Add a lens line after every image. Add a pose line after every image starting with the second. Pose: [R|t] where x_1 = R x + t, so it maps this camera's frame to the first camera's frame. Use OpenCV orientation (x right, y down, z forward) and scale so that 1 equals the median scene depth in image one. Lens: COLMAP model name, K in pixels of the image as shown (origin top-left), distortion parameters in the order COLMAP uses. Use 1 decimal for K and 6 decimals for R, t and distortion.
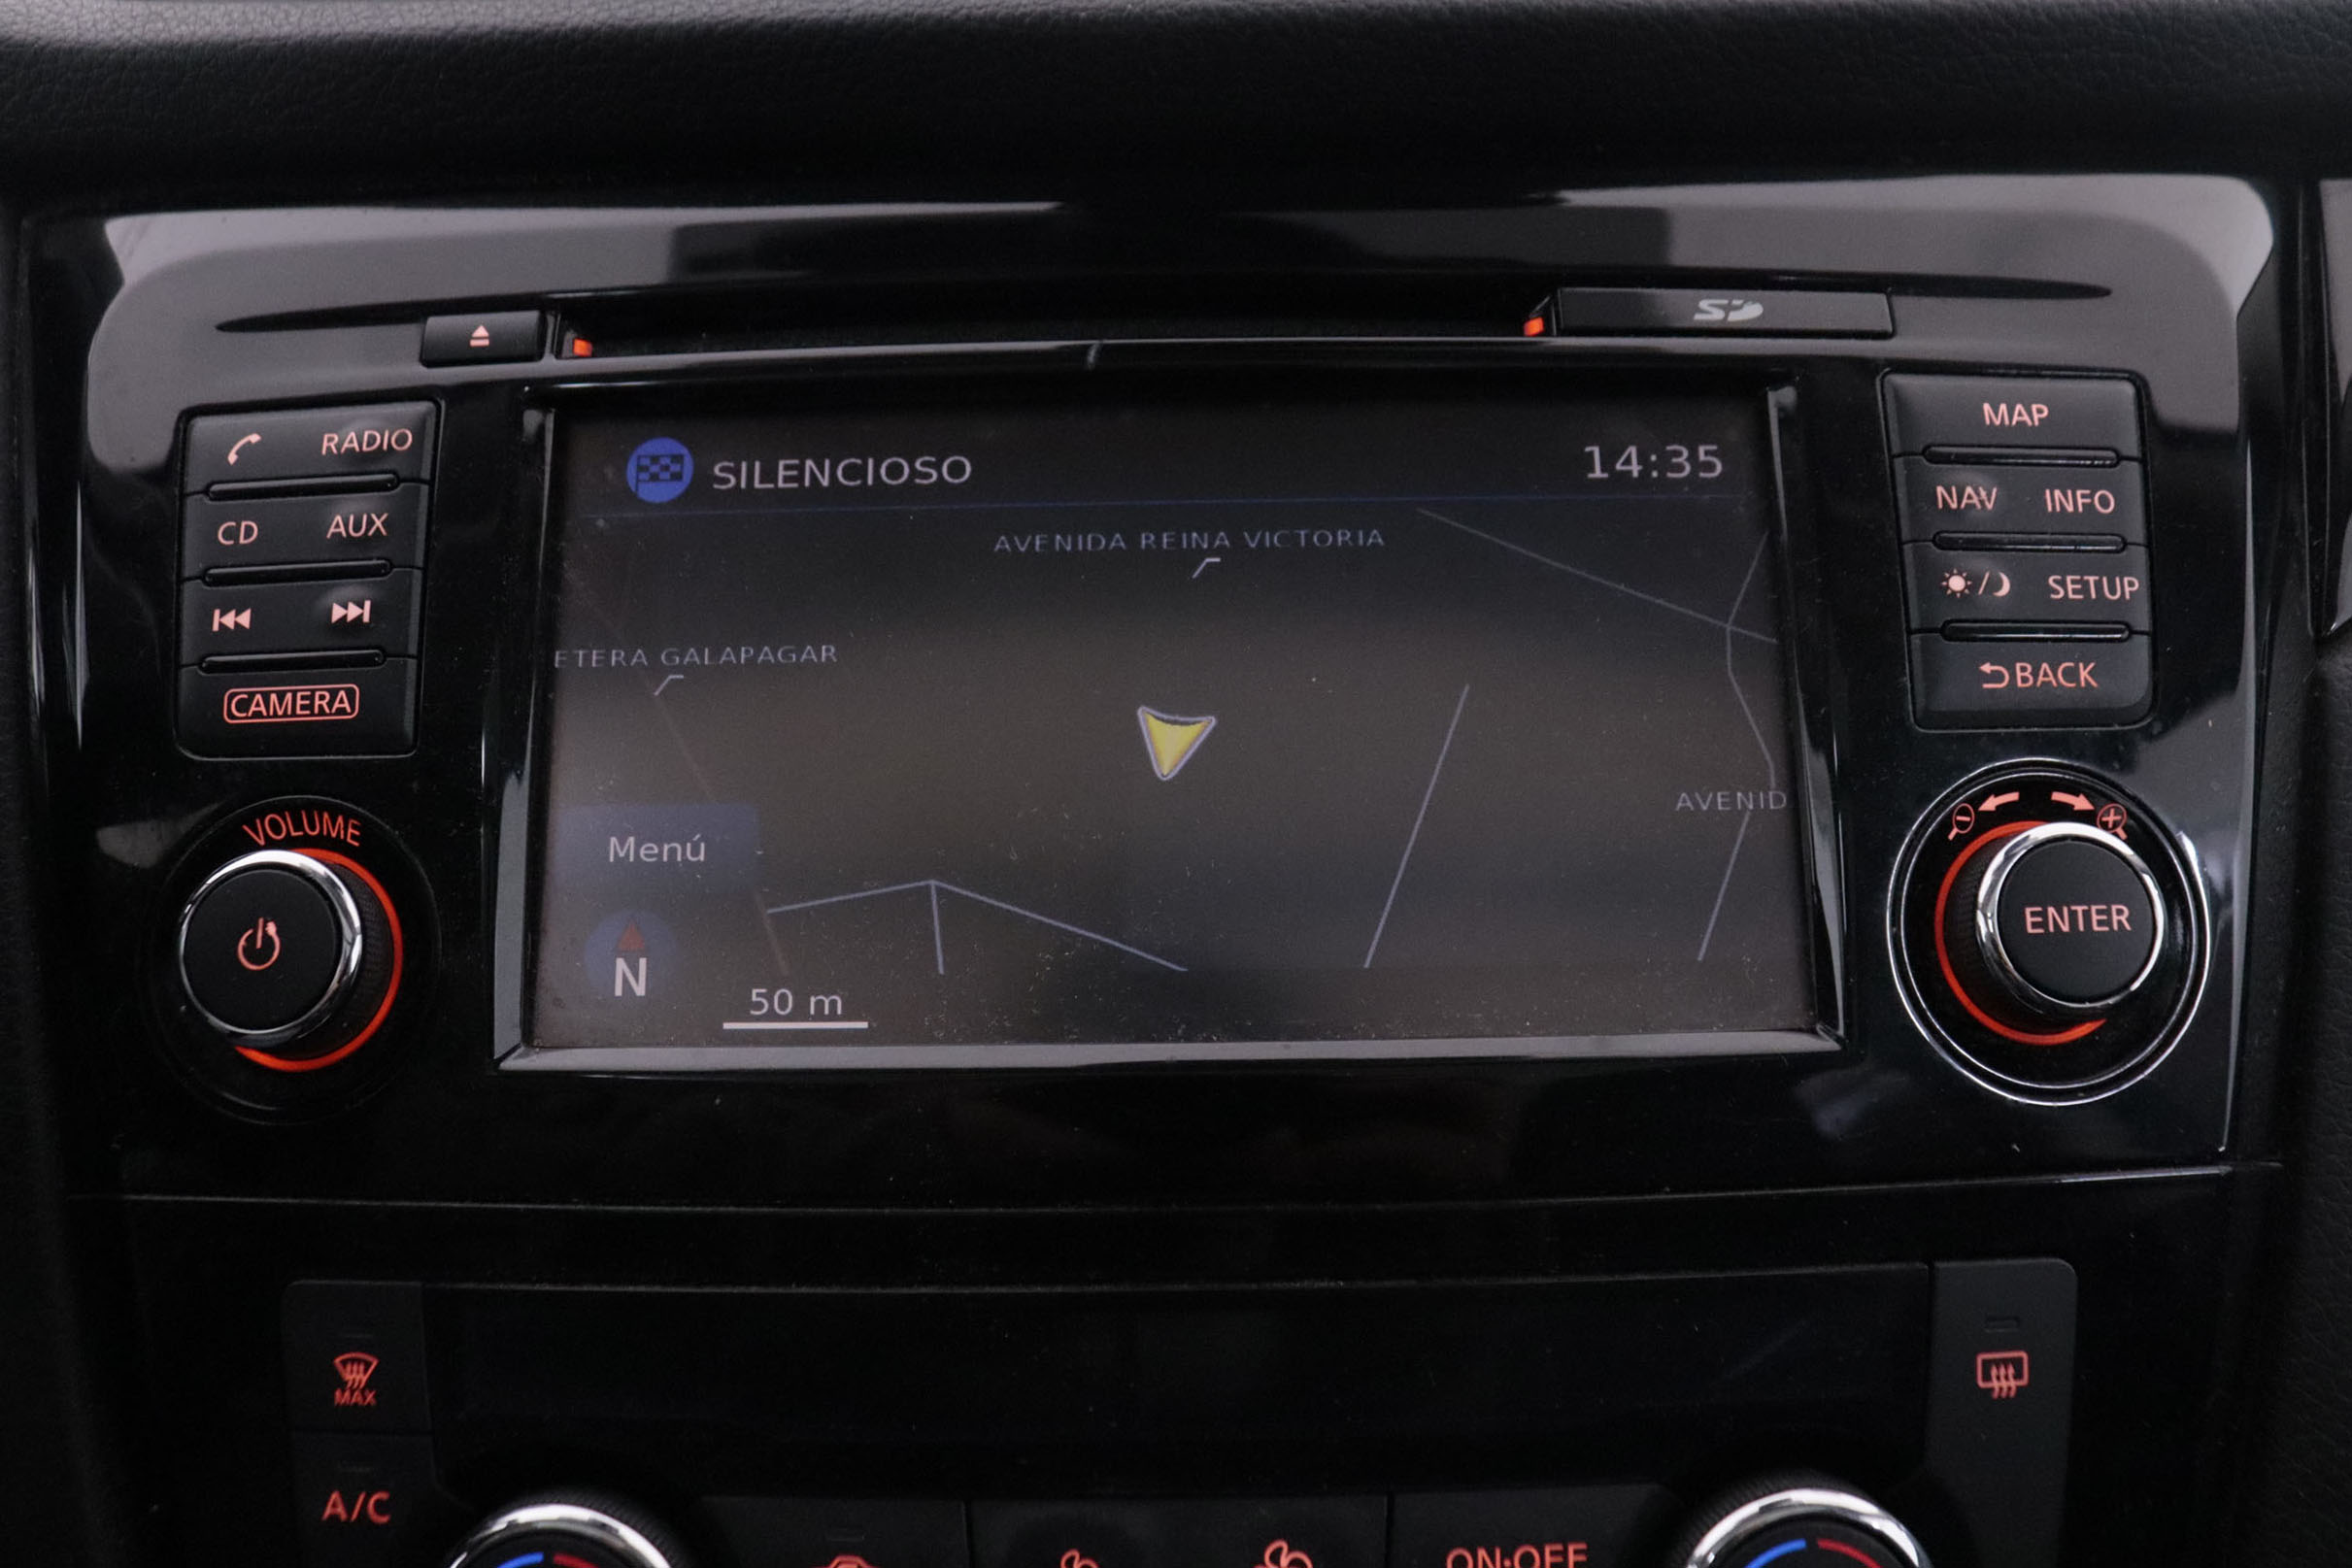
lens RADIAL K [[1976.1, 0, 1176.0], [0, 1976.1, 784.0], [0, 0, 1]] dist [-0.179882, 0.137945]
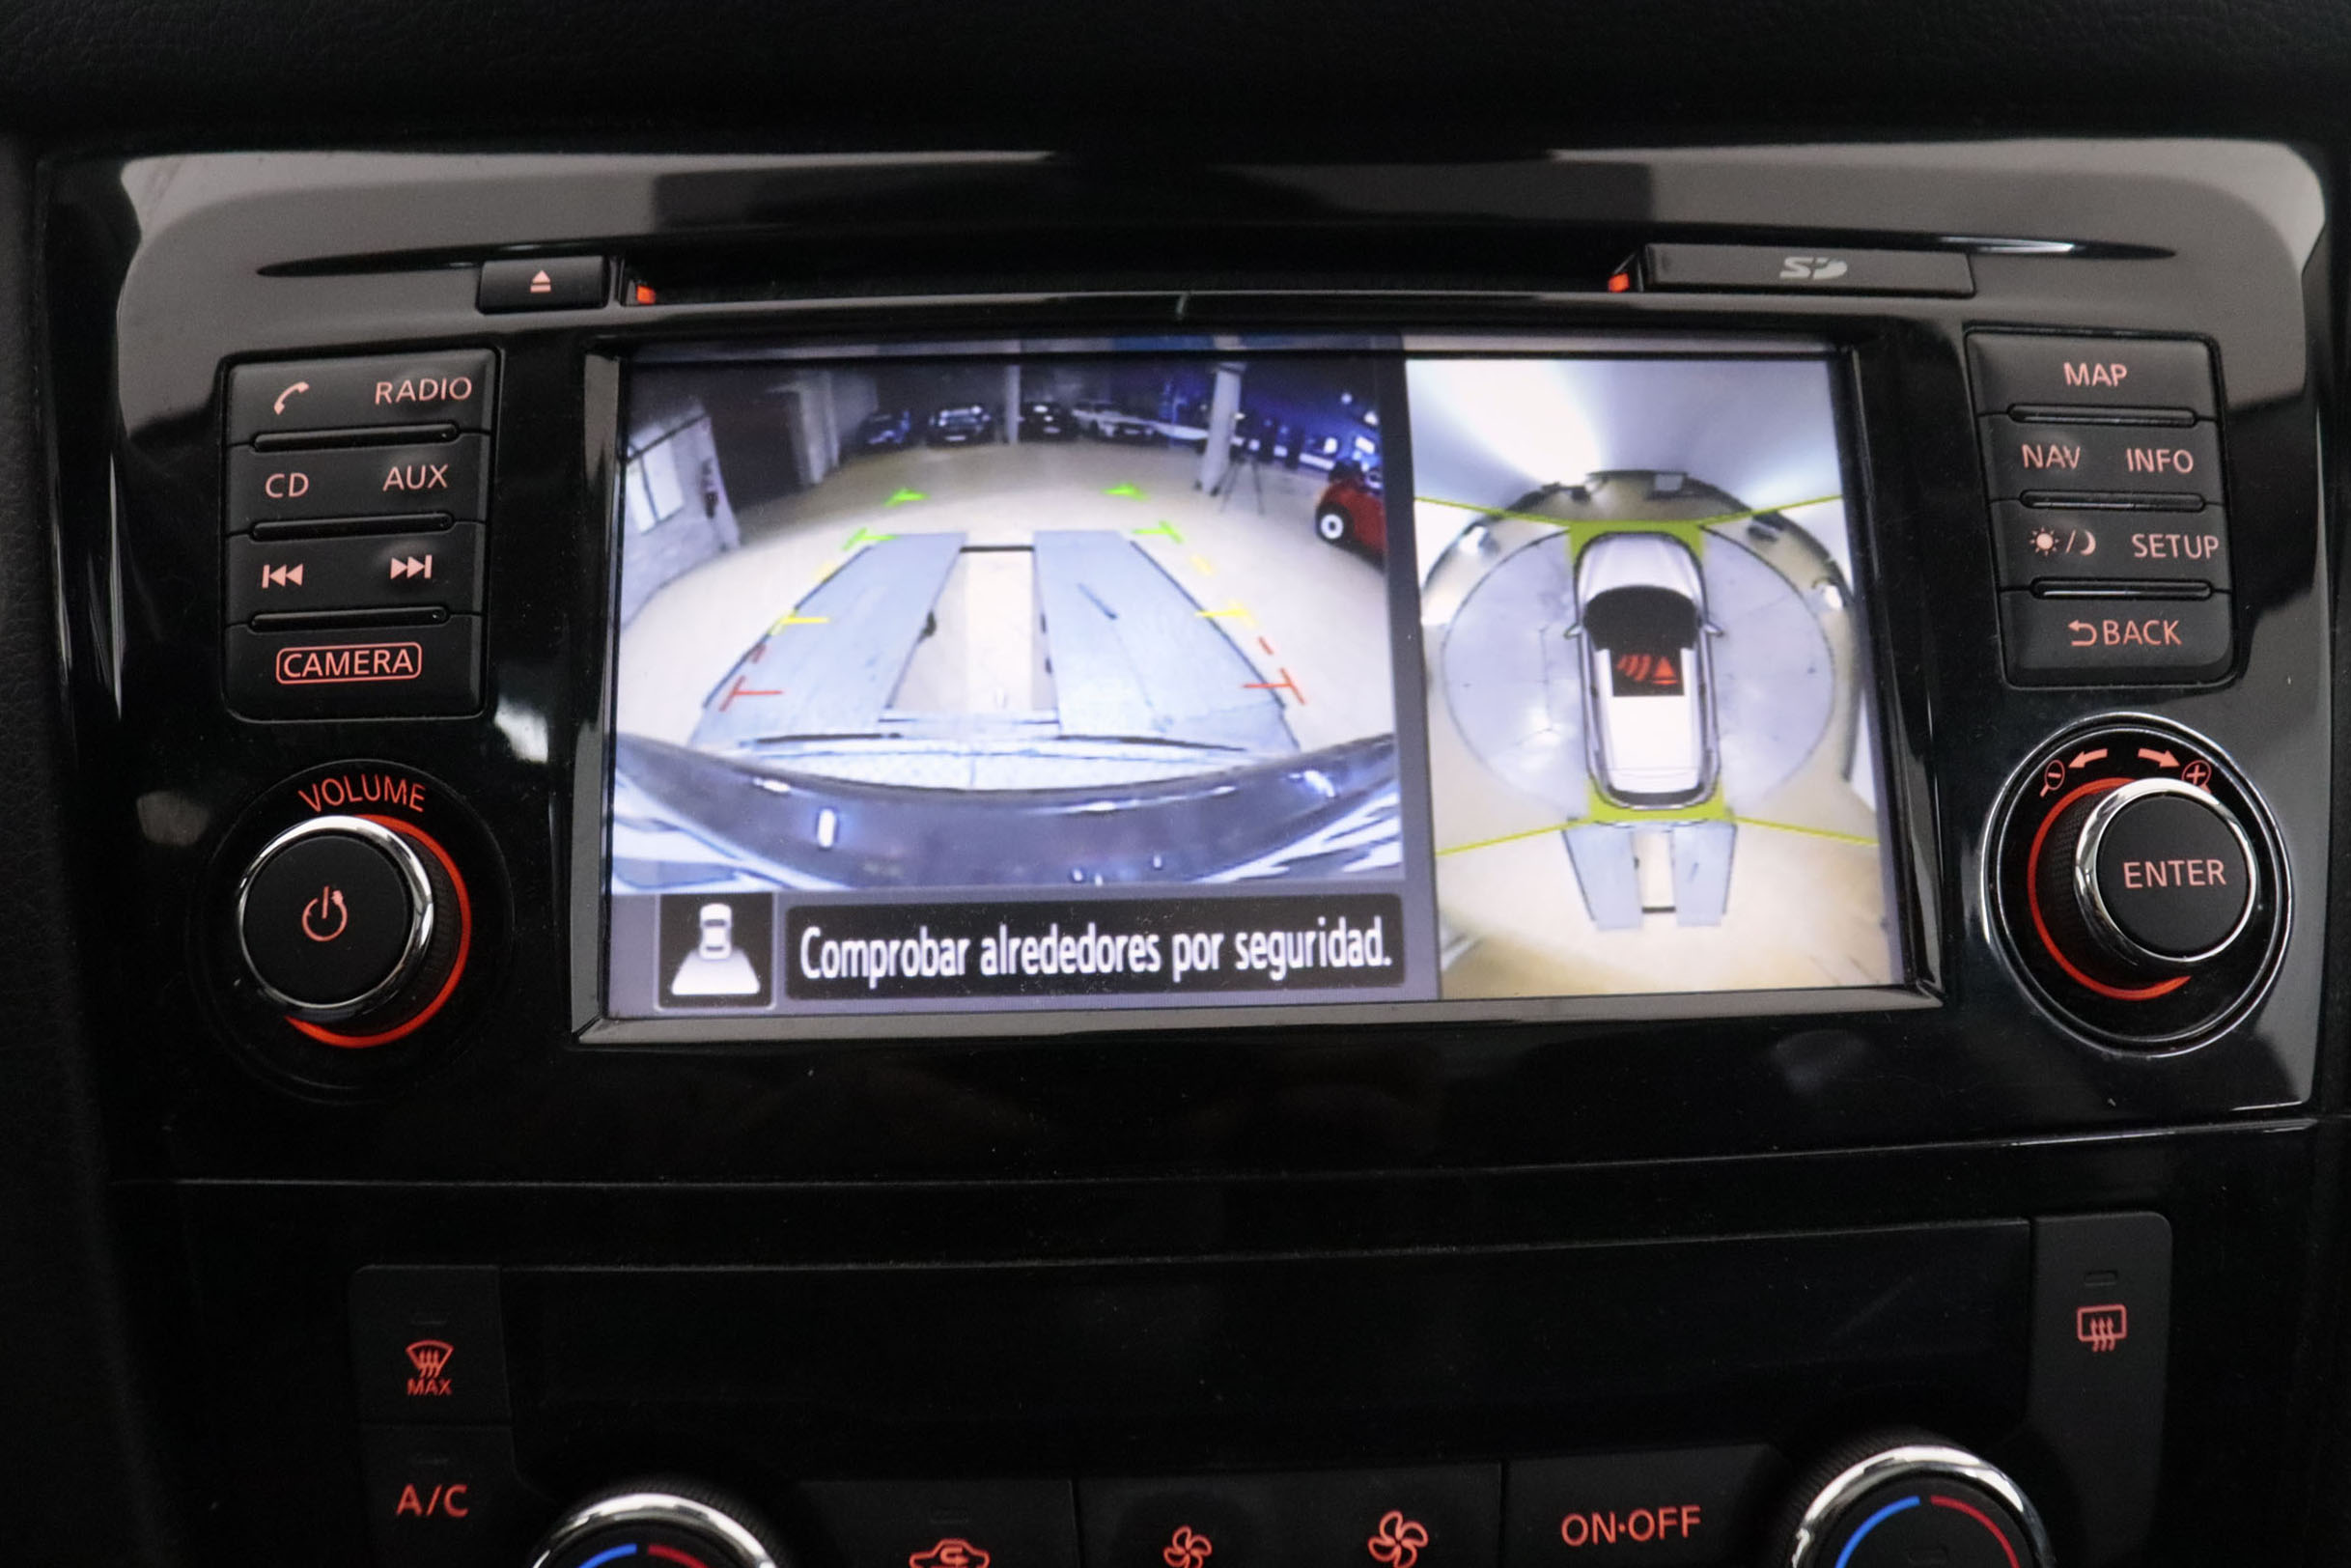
lens RADIAL K [[1975.5, 0, 1175.5], [0, 1975.5, 784.0], [0, 0, 1]] dist [-0.179882, 0.137945]
pose [[0.998950, -0.004654, 0.045584, -0.093421], [0.004344, 0.999967, 0.006902, 0.013423], [-0.045614, -0.006696, 0.998937, 0.023570]]
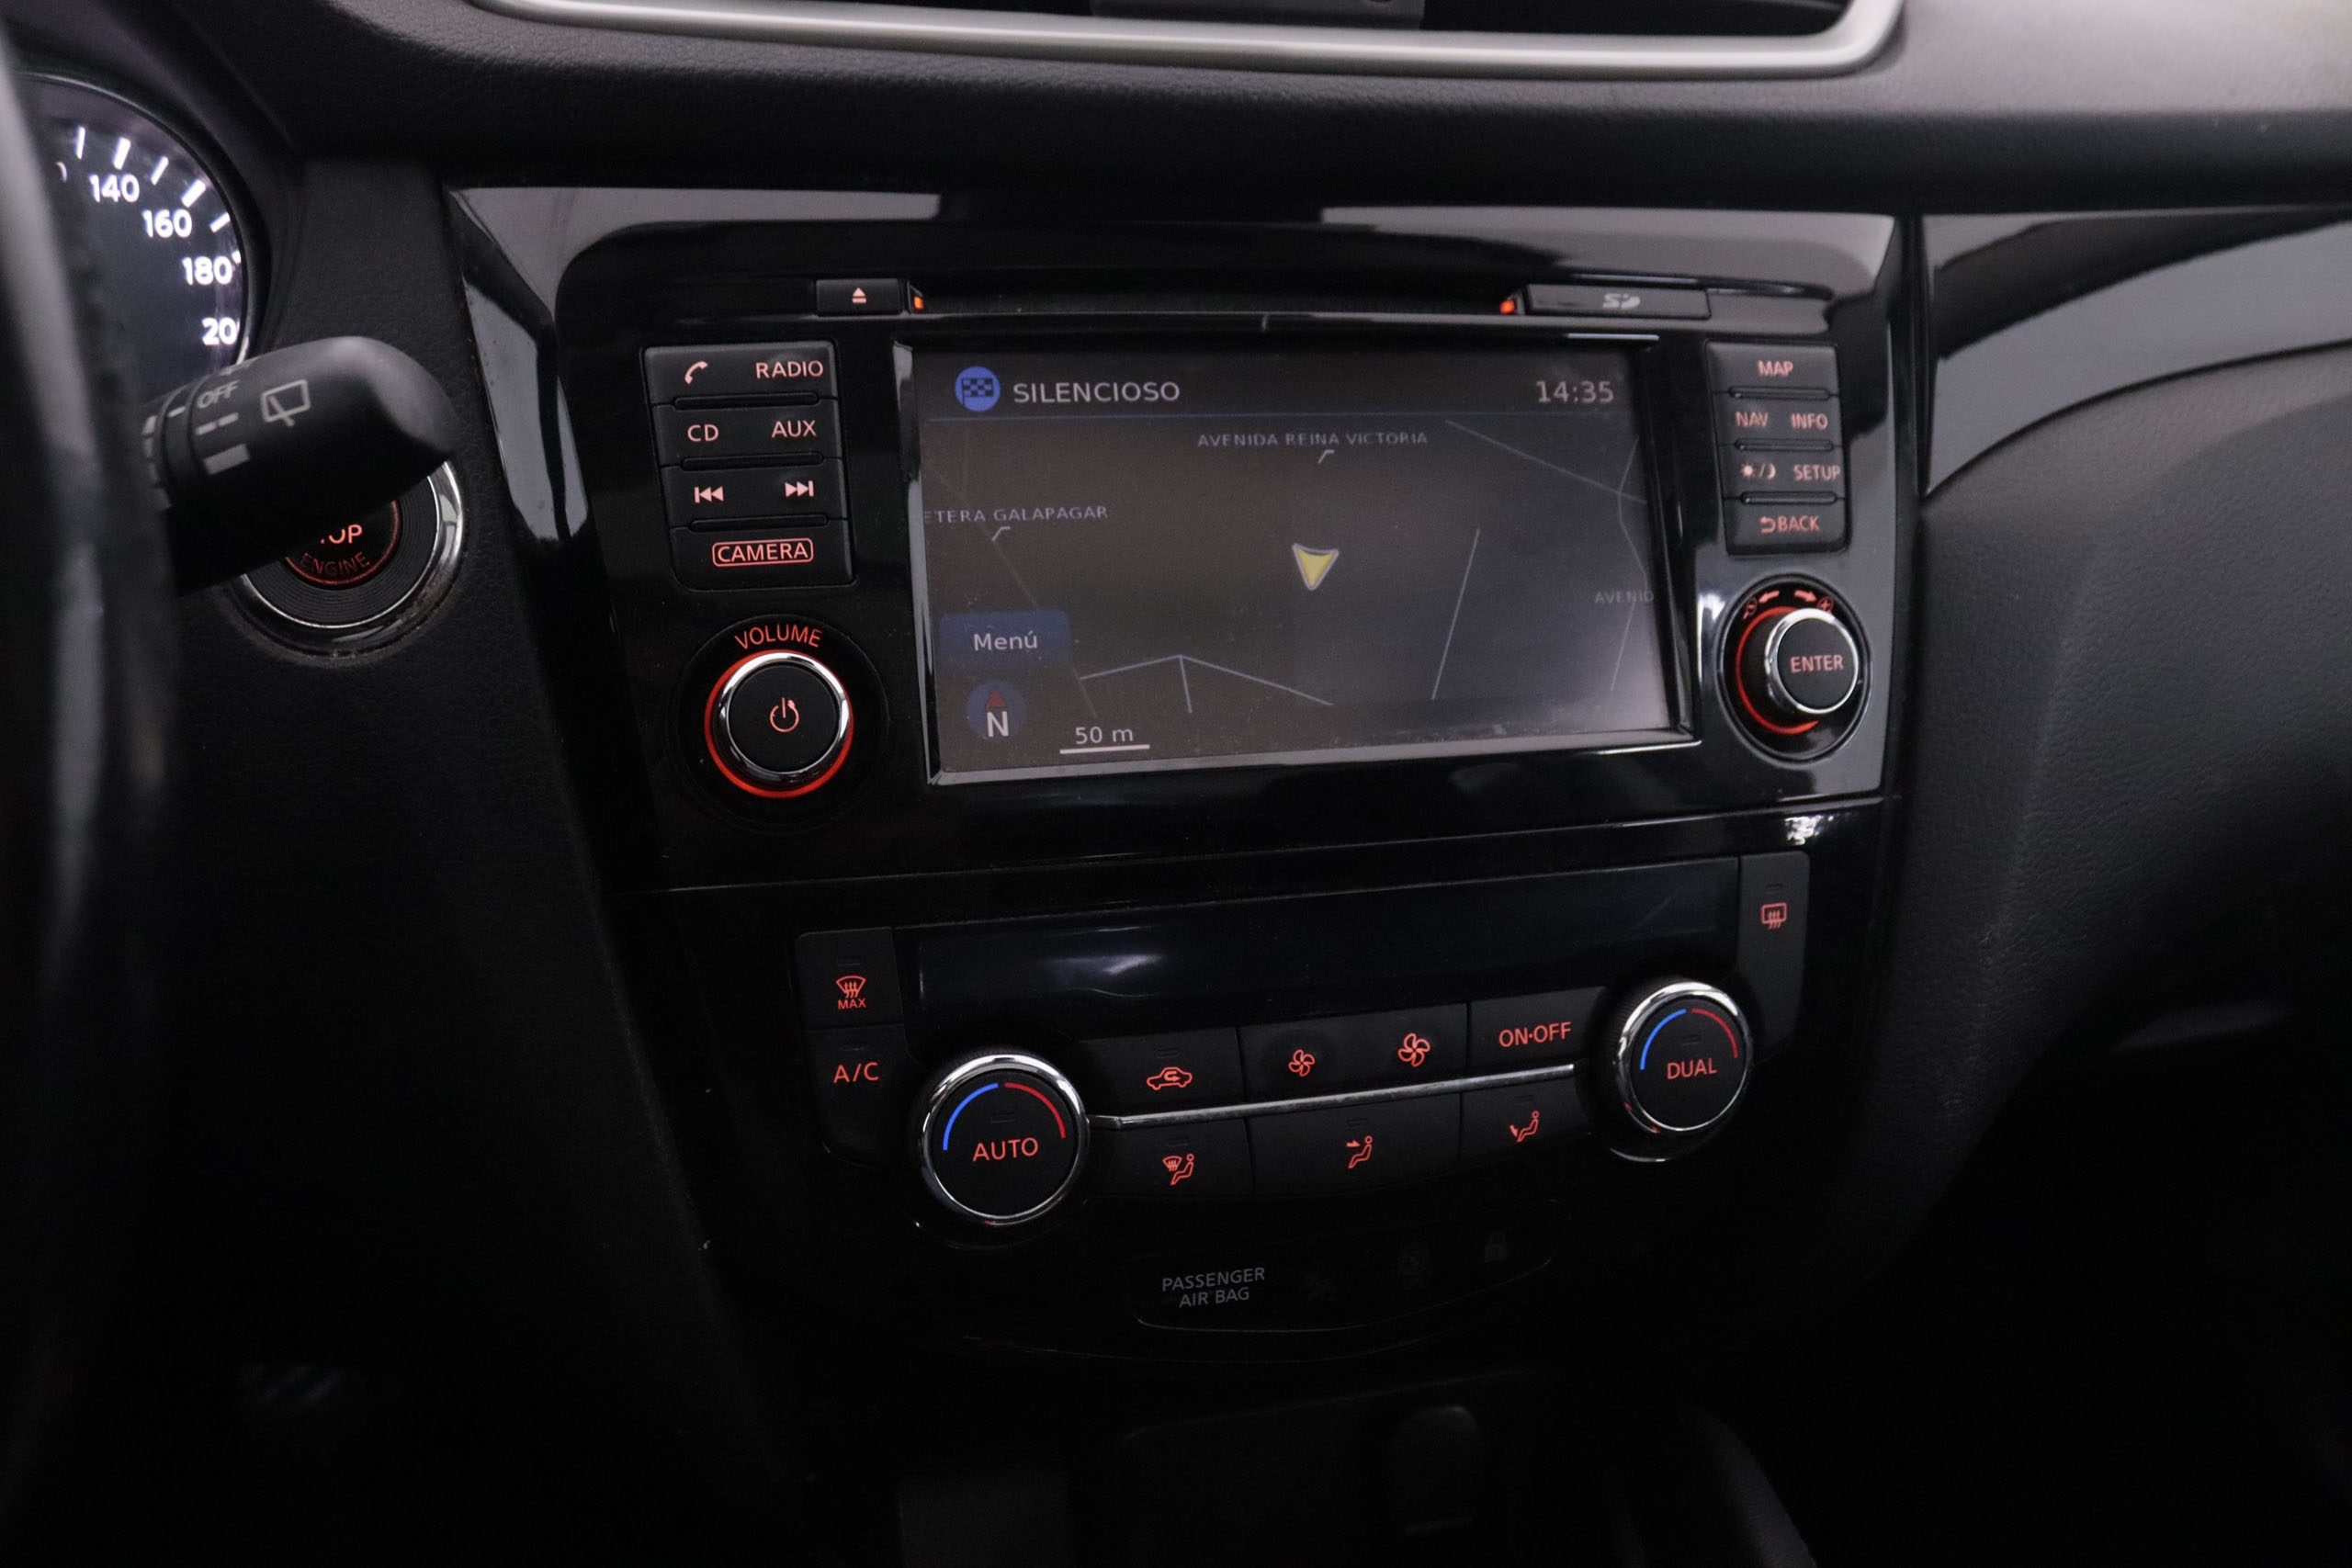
lens RADIAL K [[1874.1, 0, 1216.5], [0, 1874.1, 788.2], [0, 0, 1]] dist [-0.181207, 0.154246]
pose [[0.958976, -0.048970, 0.279224, -0.531036], [0.008809, 0.989639, 0.143309, -0.062938], [-0.283349, -0.134970, 0.949472, -0.478007]]
